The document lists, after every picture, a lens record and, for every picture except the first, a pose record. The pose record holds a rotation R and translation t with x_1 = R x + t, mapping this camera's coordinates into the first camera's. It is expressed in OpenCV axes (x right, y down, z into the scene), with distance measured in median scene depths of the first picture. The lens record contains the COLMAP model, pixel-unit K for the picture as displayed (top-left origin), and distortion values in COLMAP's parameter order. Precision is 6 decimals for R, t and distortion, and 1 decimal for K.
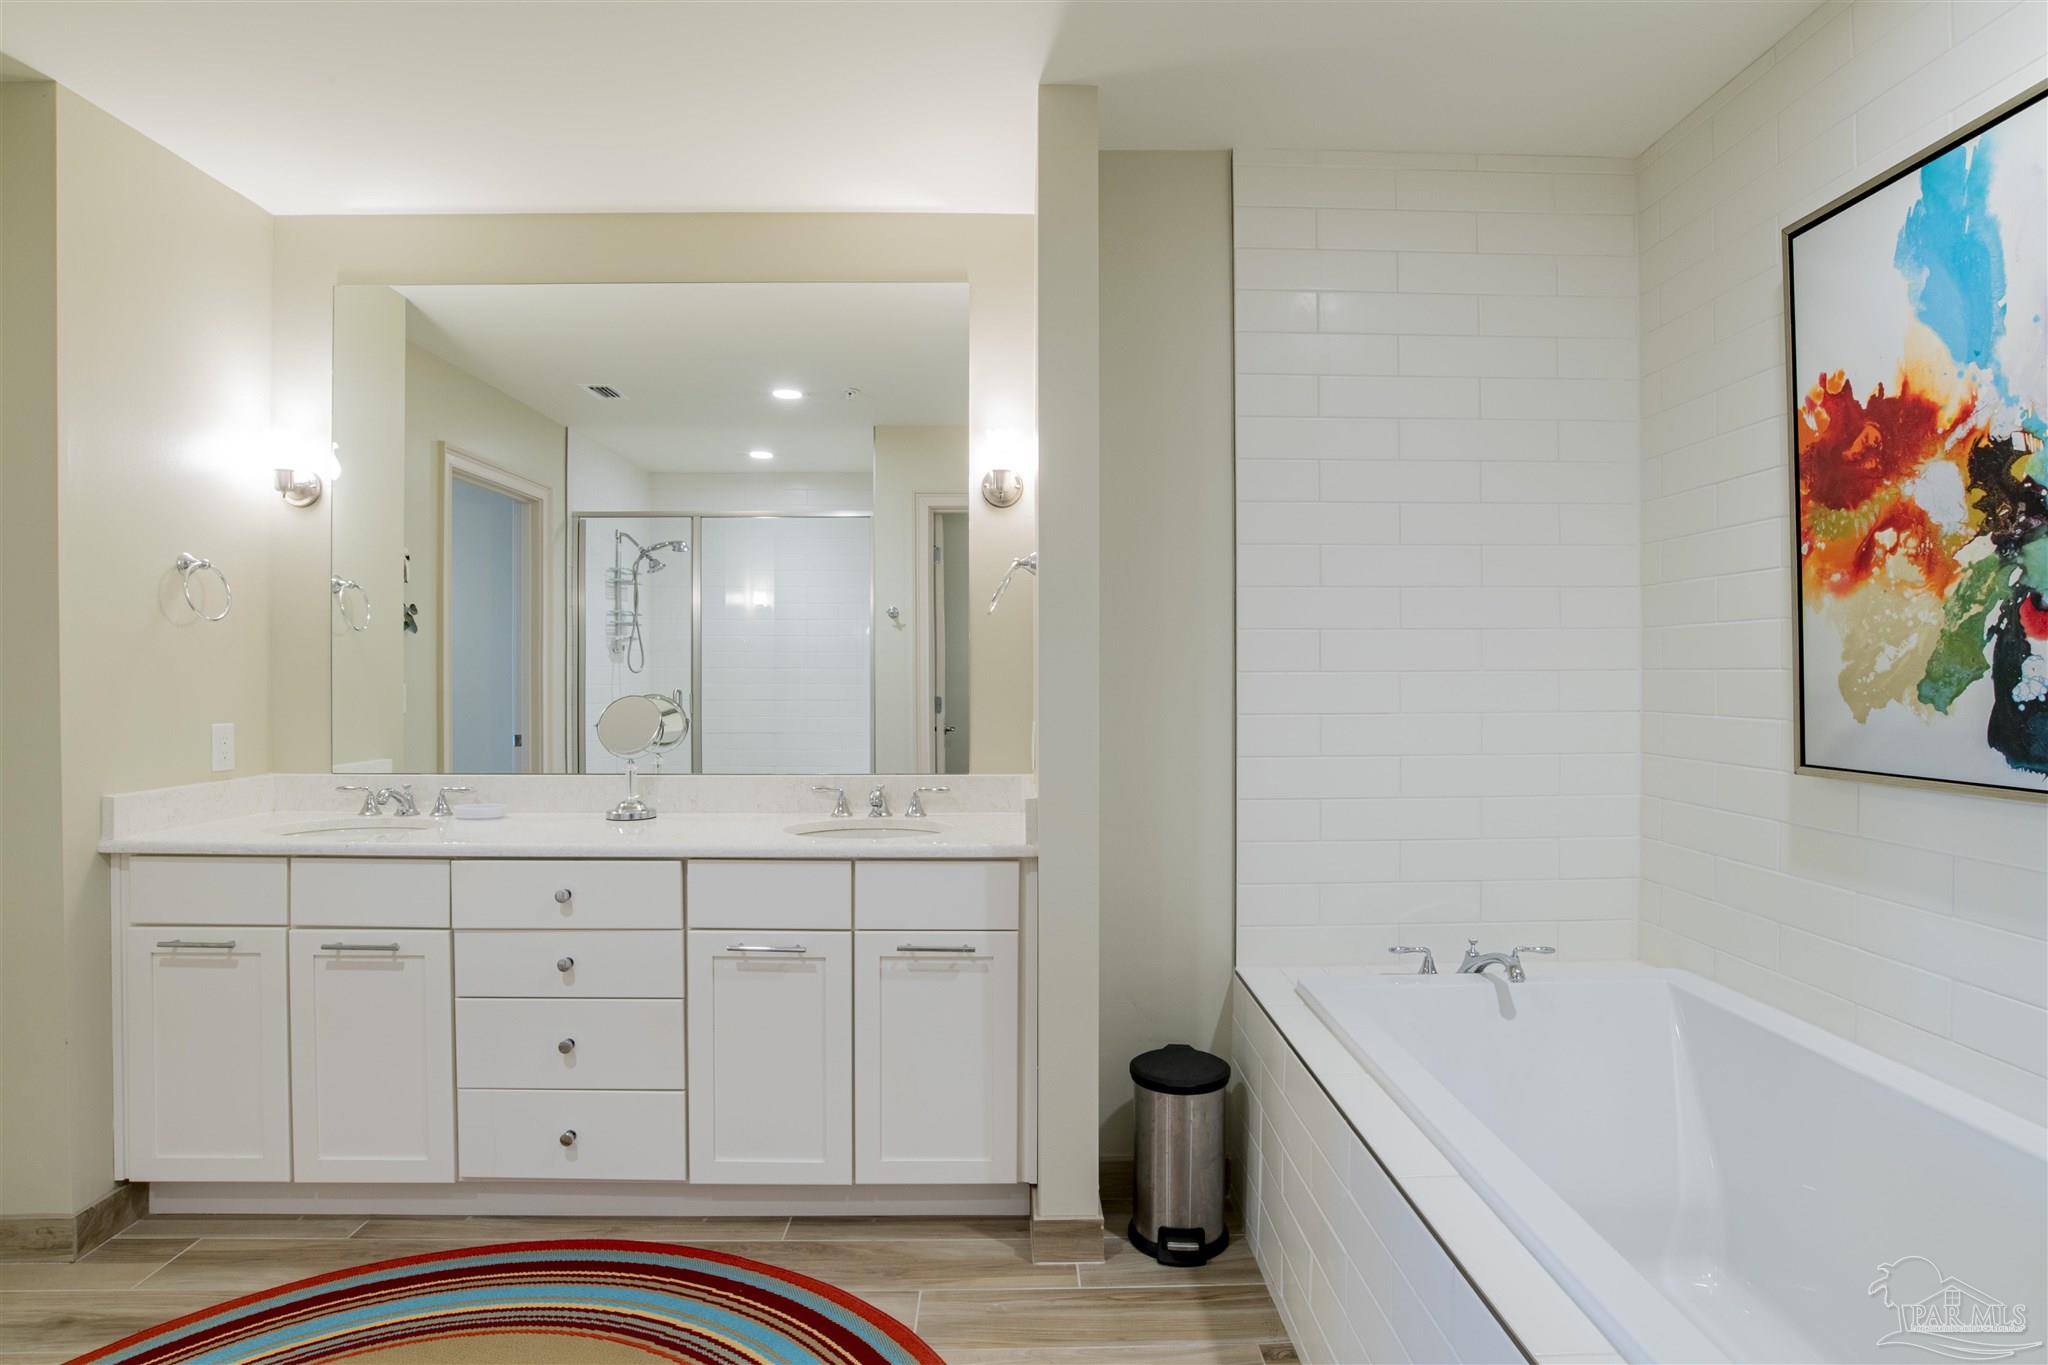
lens RADIAL K [[1050.0, 0, 1036.3], [0, 1050.0, 675.4], [0, 0, 1]] dist [-0.066131, 0.025786]
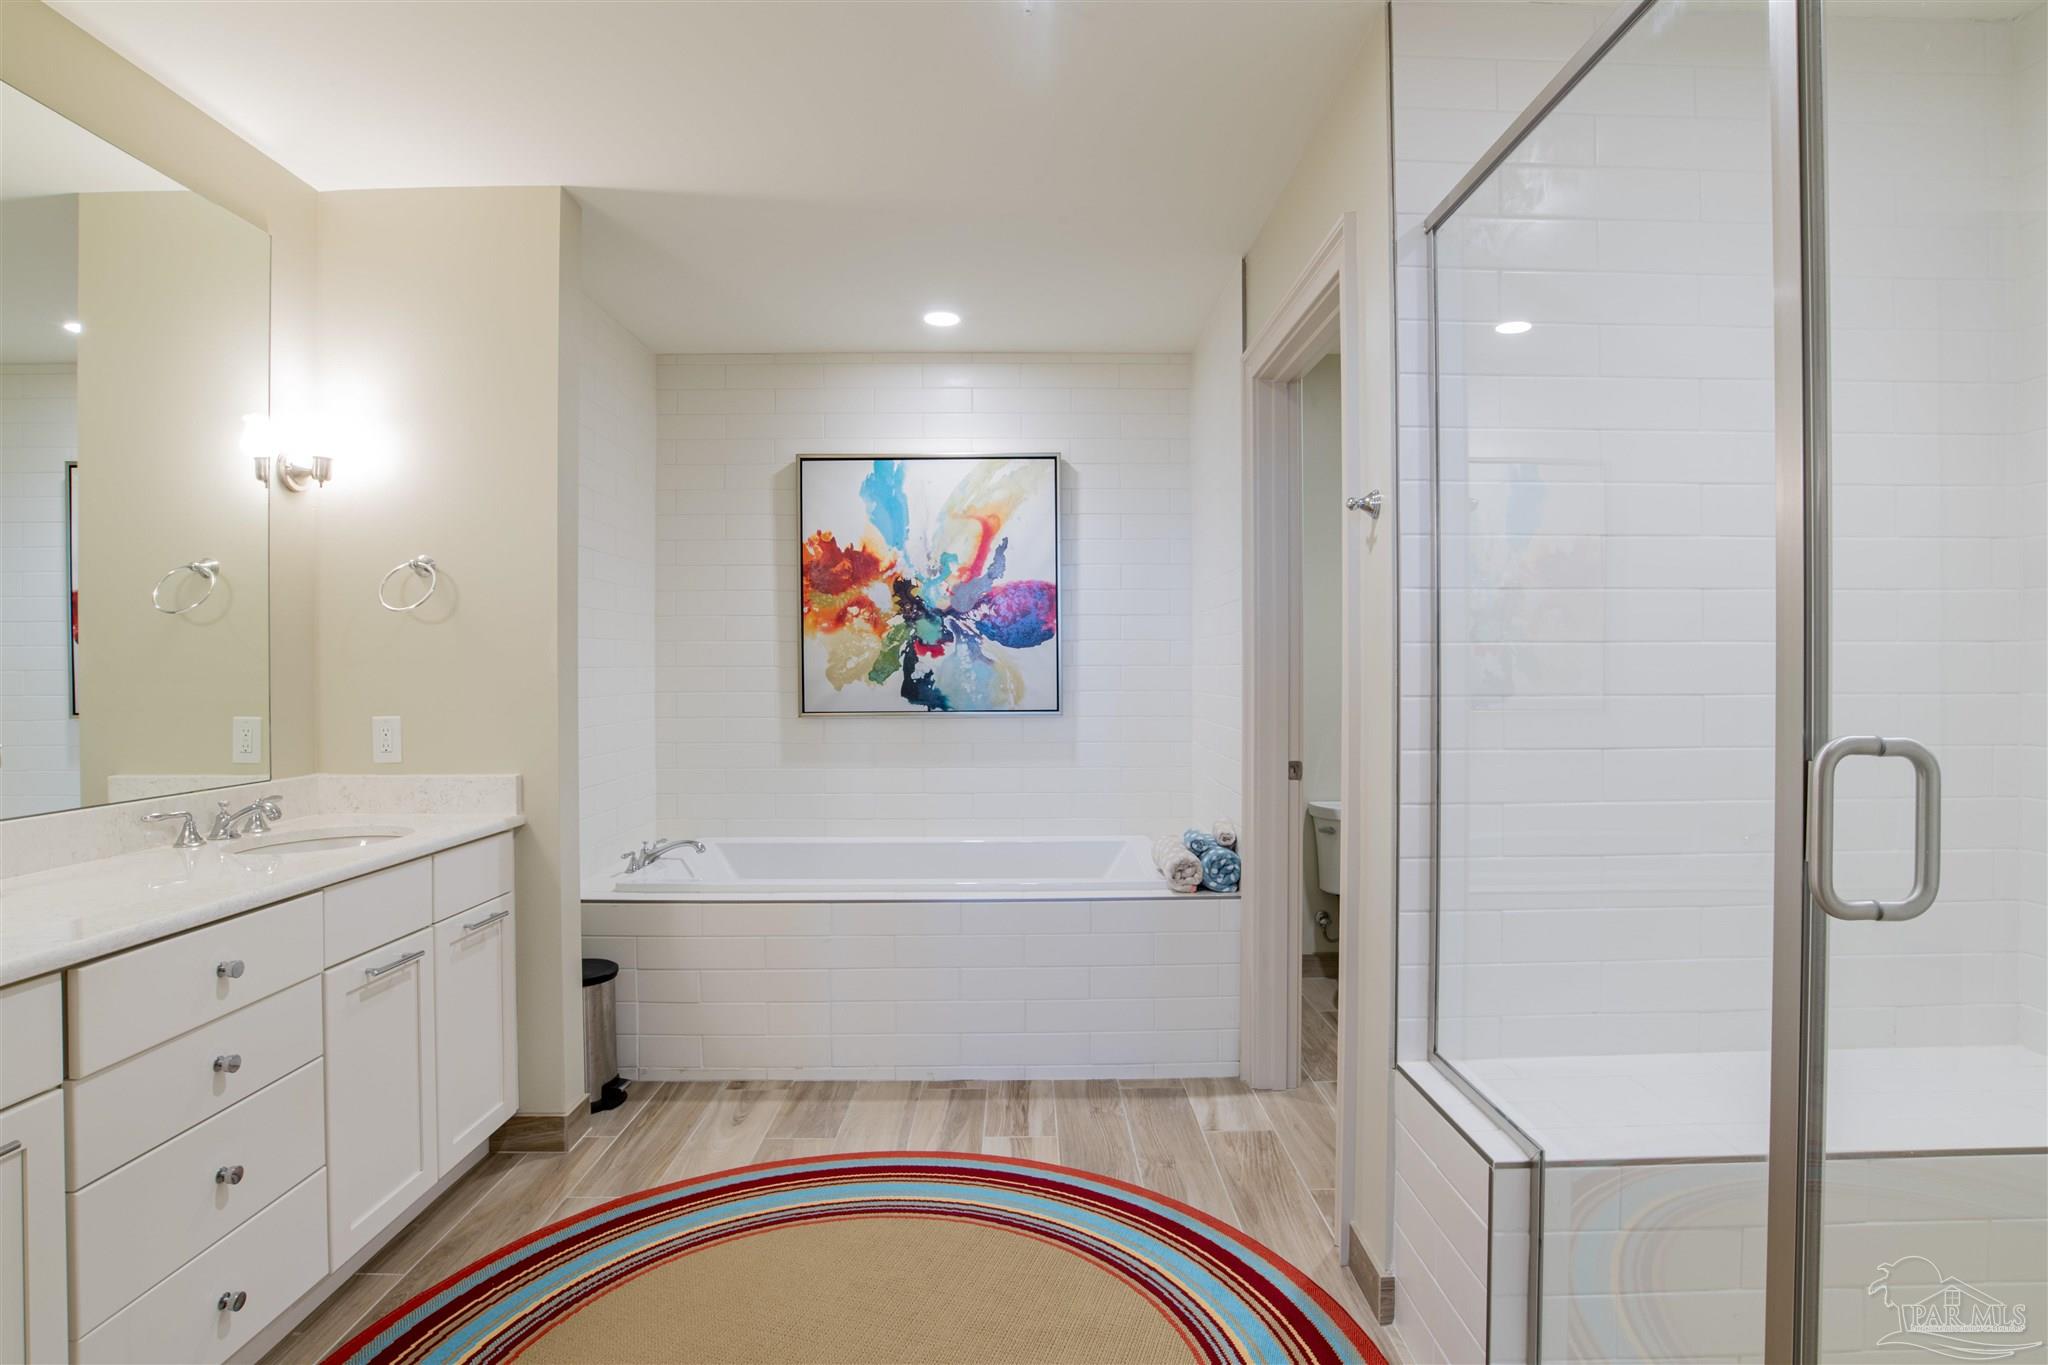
lens RADIAL K [[1050.0, 0, 1036.3], [0, 1050.0, 675.4], [0, 0, 1]] dist [-0.066131, 0.025786]
pose [[0.013248, -0.003703, 0.999905, -1.559178], [0.007748, 0.999963, 0.003600, 0.008130], [-0.999882, 0.007700, 0.013276, 0.550681]]
